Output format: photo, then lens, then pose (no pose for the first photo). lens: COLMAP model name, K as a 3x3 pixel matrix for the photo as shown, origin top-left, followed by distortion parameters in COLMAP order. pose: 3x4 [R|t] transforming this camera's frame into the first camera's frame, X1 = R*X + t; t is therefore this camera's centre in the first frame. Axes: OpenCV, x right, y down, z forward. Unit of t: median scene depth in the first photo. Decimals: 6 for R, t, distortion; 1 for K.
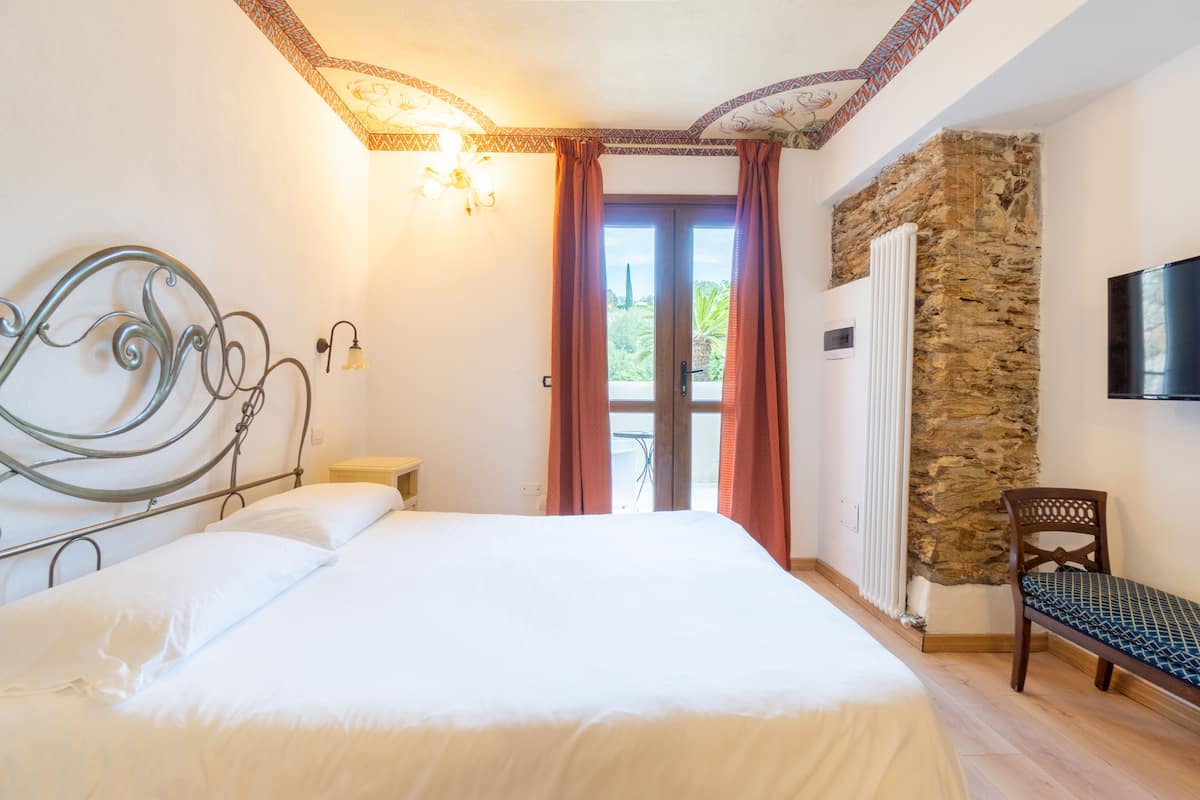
lens RADIAL K [[616.2, 0, 614.9], [0, 616.2, 386.1], [0, 0, 1]] dist [-0.004206, -0.000286]
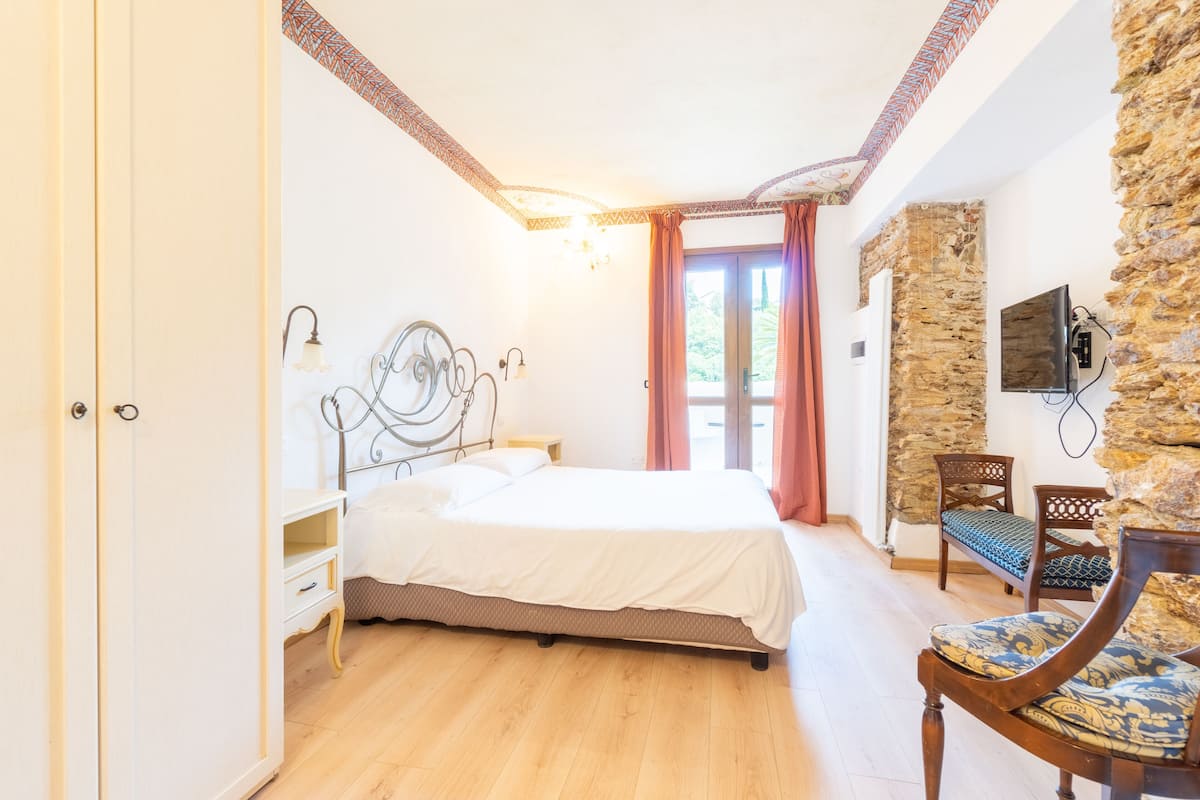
lens RADIAL K [[591.1, 0, 600.0], [0, 591.1, 400.0], [0, 0, 1]] dist [0.000042, 0.000117]
pose [[0.965928, -0.006365, -0.258734, 0.197875], [0.012235, 0.999703, 0.021086, -0.001350], [0.258523, -0.023533, 0.965719, -0.499724]]
